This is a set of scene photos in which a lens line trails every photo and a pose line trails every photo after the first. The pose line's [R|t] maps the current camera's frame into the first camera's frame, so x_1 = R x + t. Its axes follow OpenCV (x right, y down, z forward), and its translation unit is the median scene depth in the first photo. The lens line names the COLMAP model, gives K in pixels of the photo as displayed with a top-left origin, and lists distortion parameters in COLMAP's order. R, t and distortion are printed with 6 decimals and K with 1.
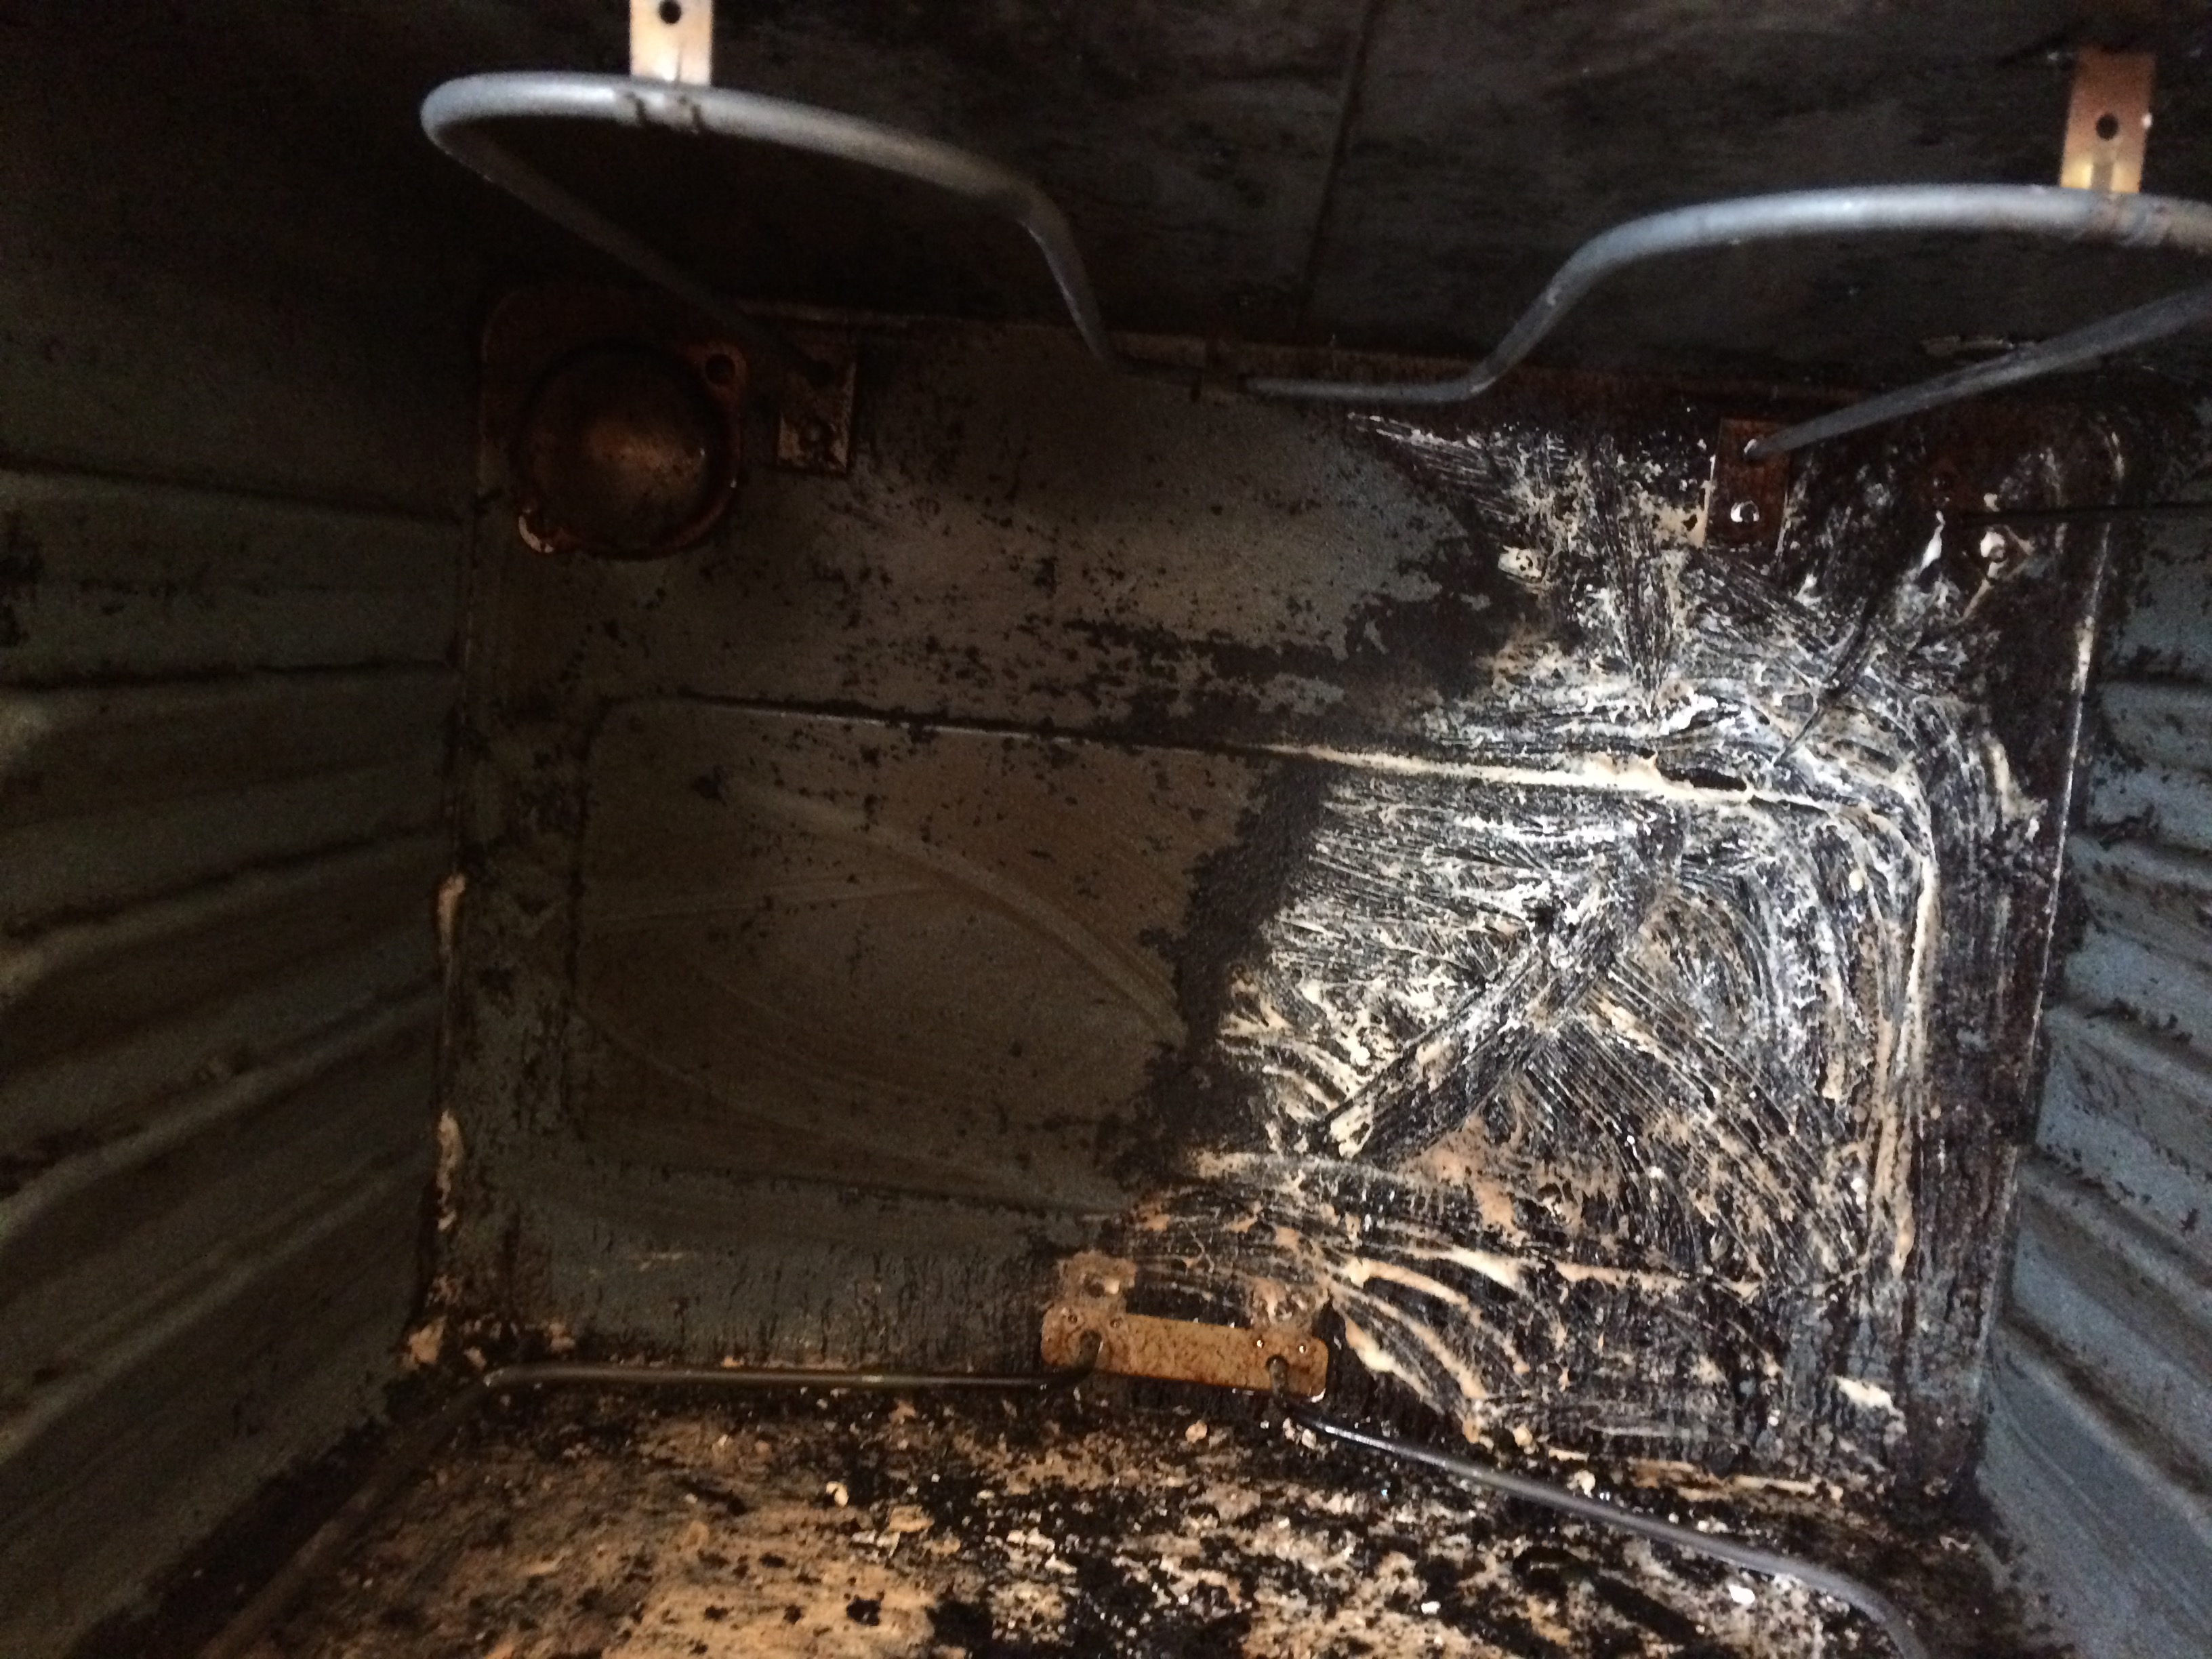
lens RADIAL K [[1909.5, 0, 1106.0], [0, 1909.5, 829.5], [0, 0, 1]] dist [0.075965, -0.107168]
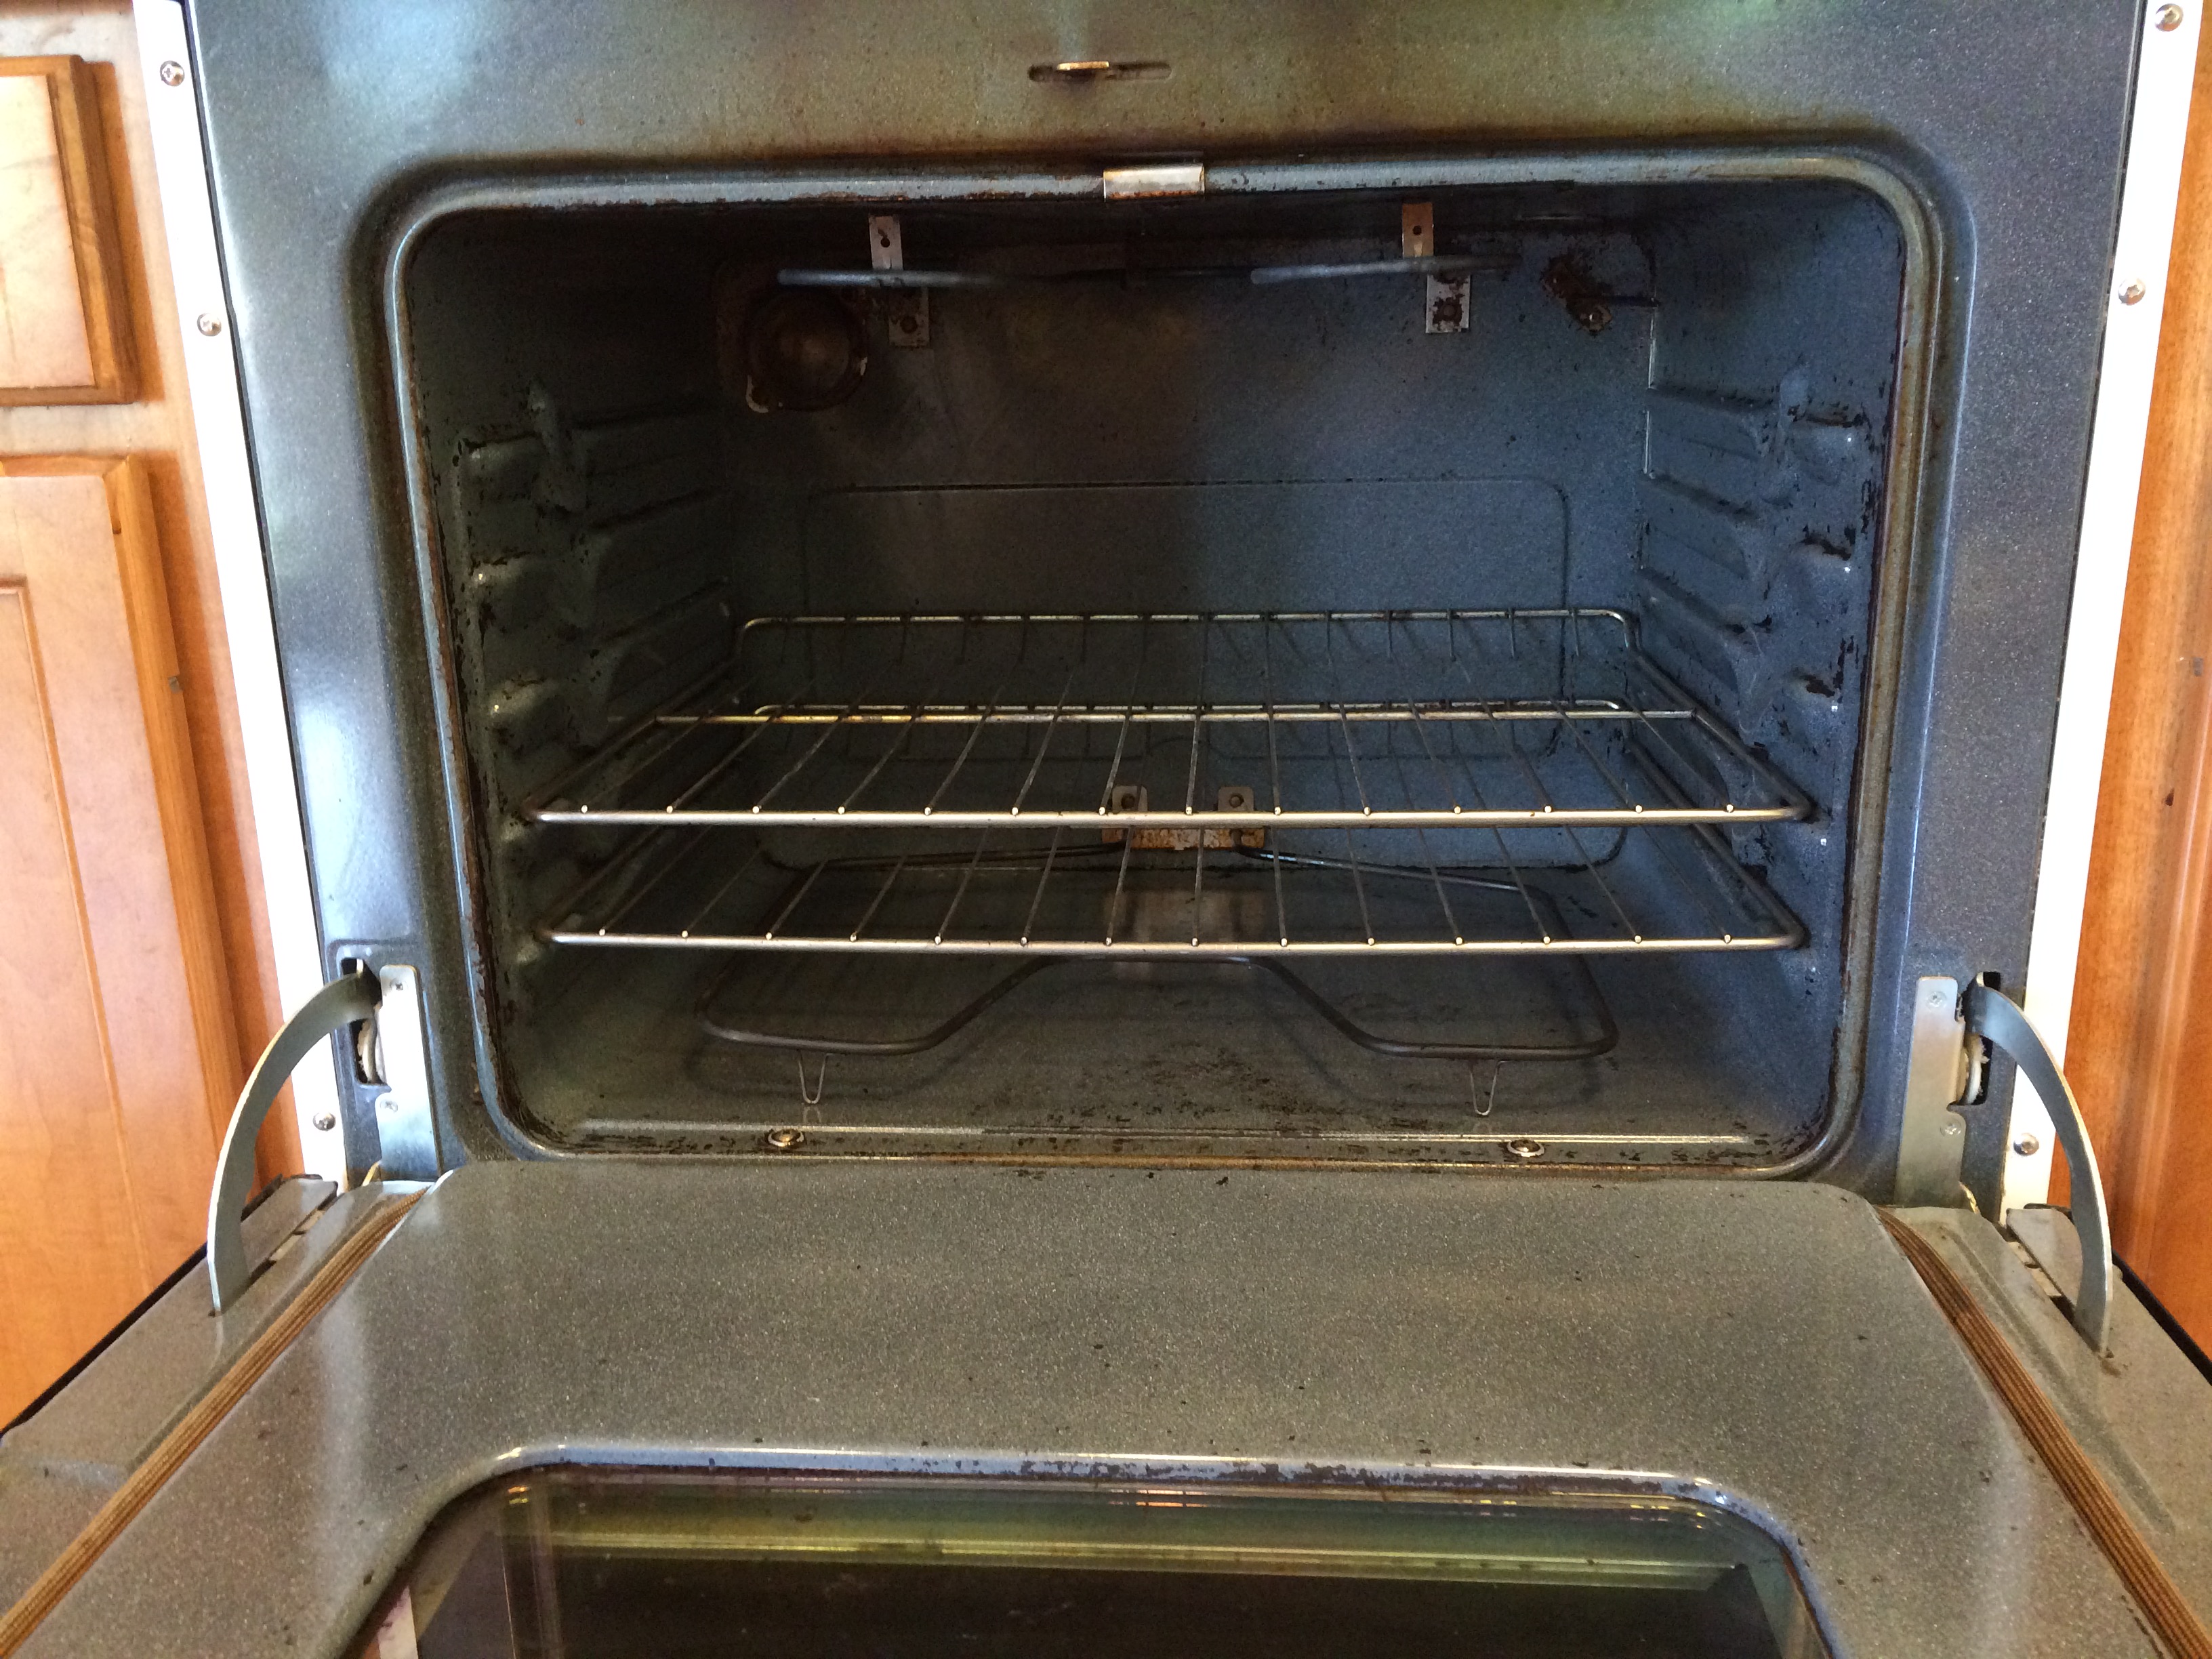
lens RADIAL K [[1955.8, 0, 1106.0], [0, 1955.8, 829.5], [0, 0, 1]] dist [0.083749, 0.001233]
pose [[0.993293, -0.113601, -0.021520, 0.012071], [0.115542, 0.982189, 0.148169, -0.000912], [0.004305, -0.149662, 0.988728, -0.831927]]
